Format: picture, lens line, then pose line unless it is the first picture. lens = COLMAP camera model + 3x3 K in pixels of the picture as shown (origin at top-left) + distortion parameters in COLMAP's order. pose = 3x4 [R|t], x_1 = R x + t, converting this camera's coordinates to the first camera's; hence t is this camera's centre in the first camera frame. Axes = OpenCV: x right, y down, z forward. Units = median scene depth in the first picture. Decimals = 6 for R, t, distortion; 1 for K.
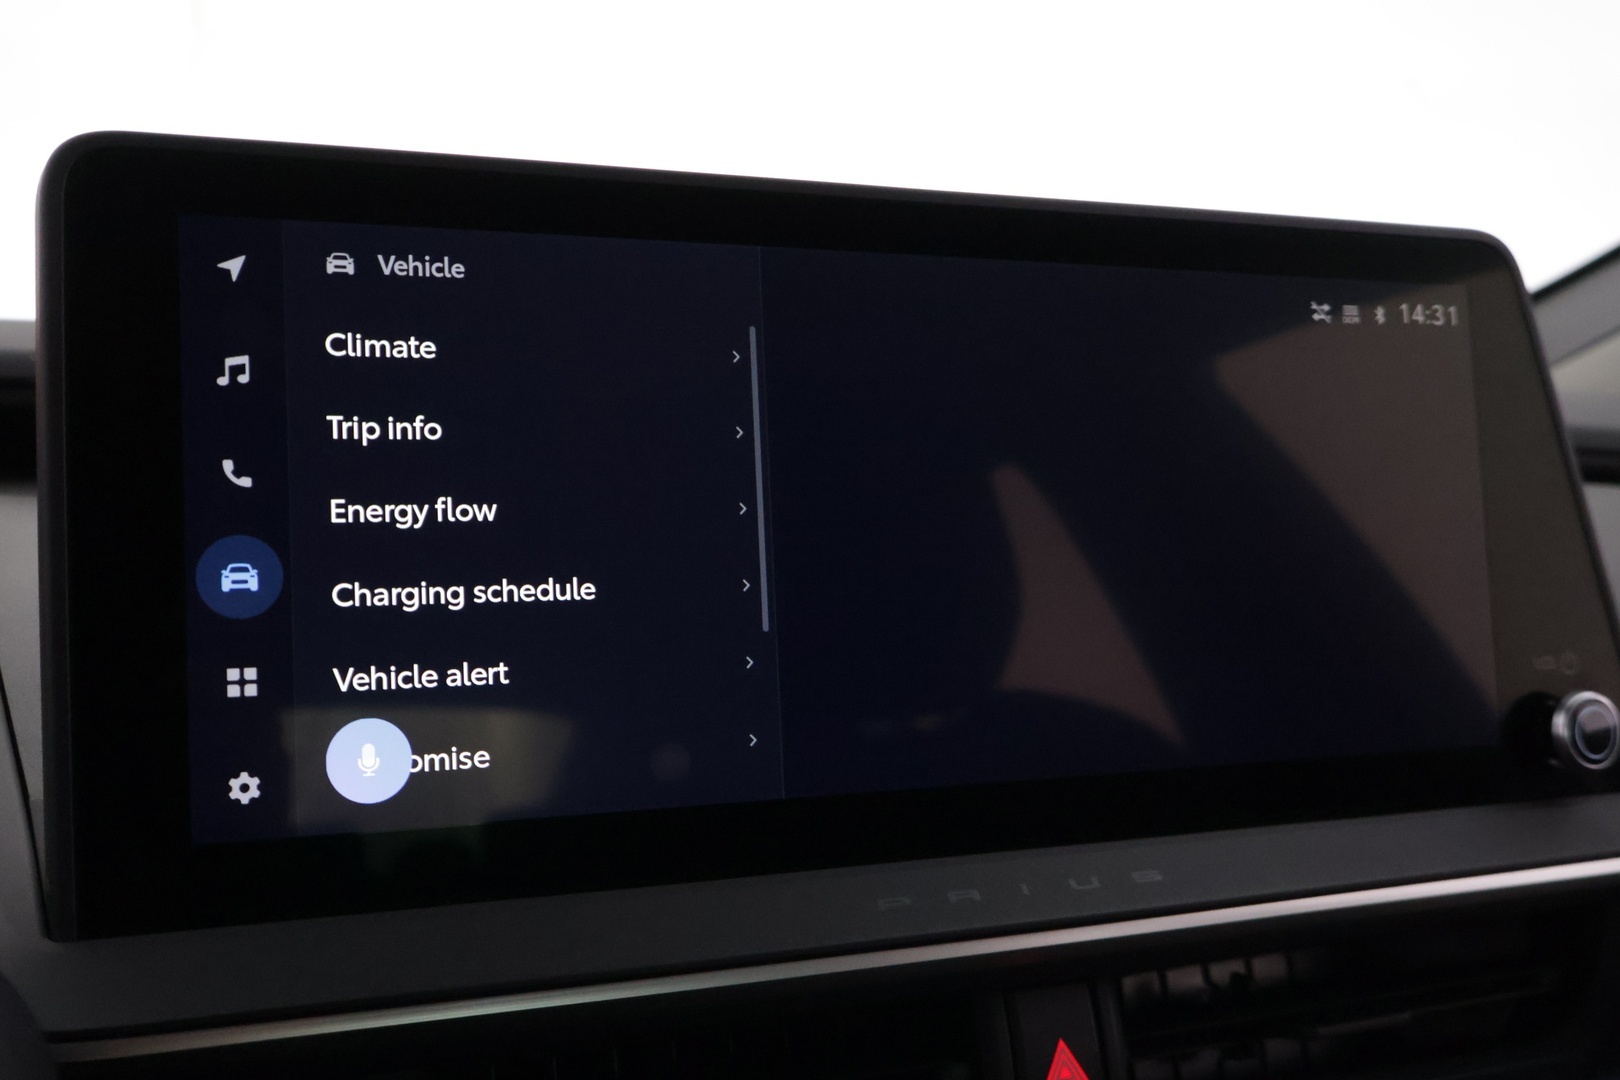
lens RADIAL K [[1811.2, 0, 848.5], [0, 1811.2, 533.9], [0, 0, 1]] dist [0.026620, 0.000000]
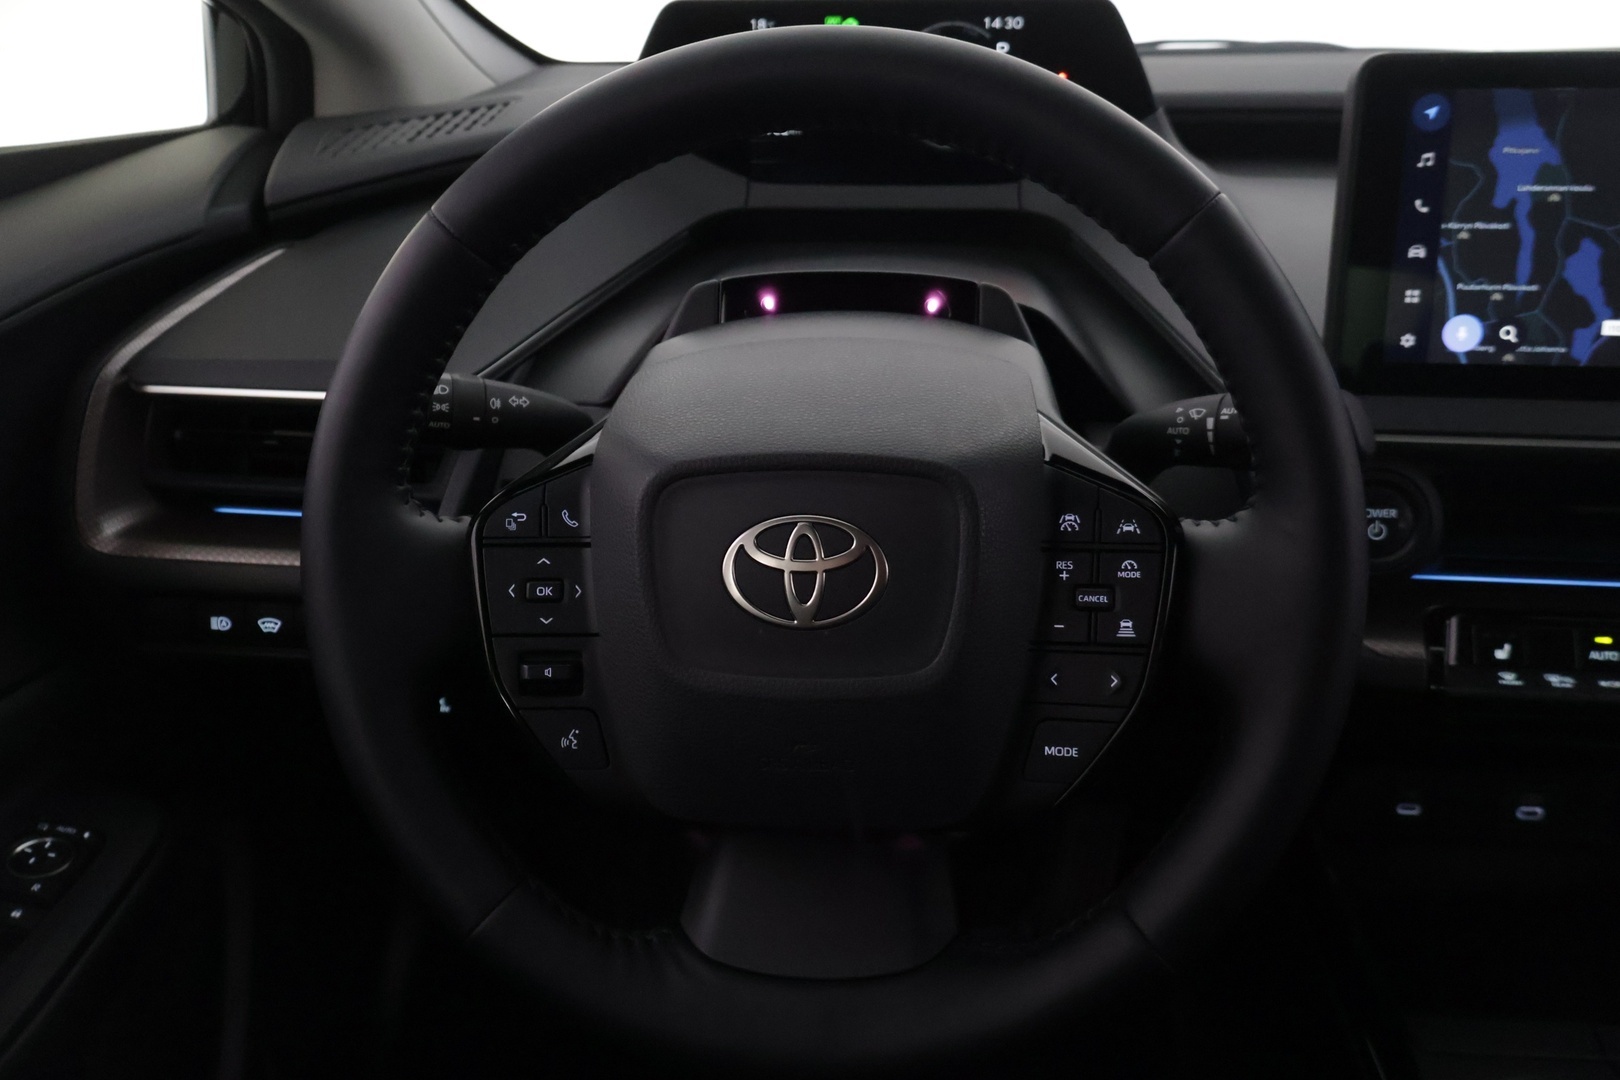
lens RADIAL K [[1346.6, 0, 813.5], [0, 1346.6, 535.5], [0, 0, 1]] dist [-0.012552, 0.008957]
pose [[0.842634, 0.169545, -0.511099, -0.040678], [-0.005365, 0.951736, 0.306870, -0.153370], [0.538460, -0.255837, 0.802875, -0.900997]]
